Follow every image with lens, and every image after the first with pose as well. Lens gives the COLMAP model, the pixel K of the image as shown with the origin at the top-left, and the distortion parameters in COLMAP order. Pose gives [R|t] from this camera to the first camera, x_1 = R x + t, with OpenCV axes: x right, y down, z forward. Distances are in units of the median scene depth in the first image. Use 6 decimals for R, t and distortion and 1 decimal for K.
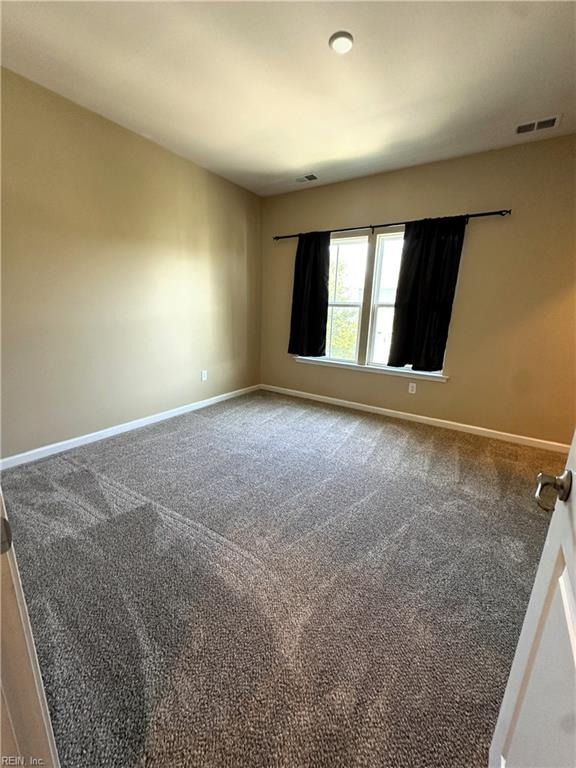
lens RADIAL K [[308.0, 0, 288.0], [0, 308.0, 384.0], [0, 0, 1]] dist [-0.003167, 0.000253]
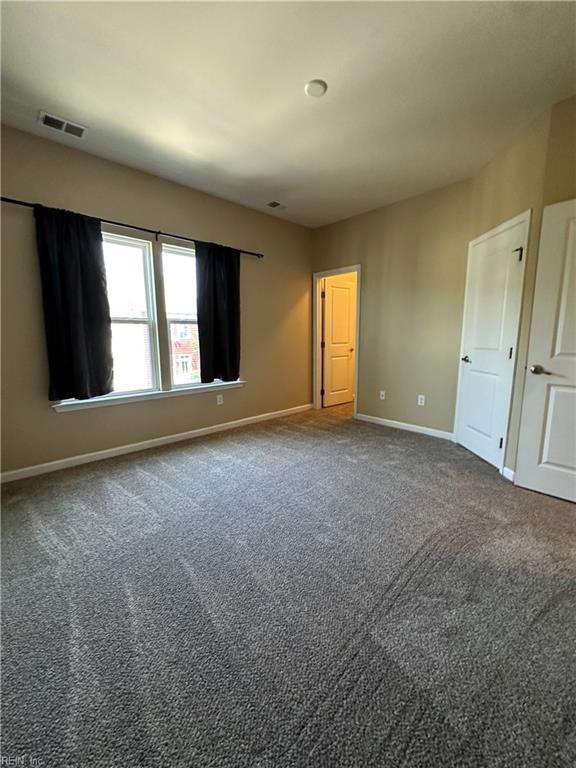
lens RADIAL K [[308.0, 0, 288.0], [0, 308.0, 384.0], [0, 0, 1]] dist [-0.003167, 0.000253]
pose [[0.226314, -0.181059, 0.957079, -0.545439], [0.244990, 0.961566, 0.123977, -0.112050], [-0.942742, 0.206417, 0.261973, 0.496364]]
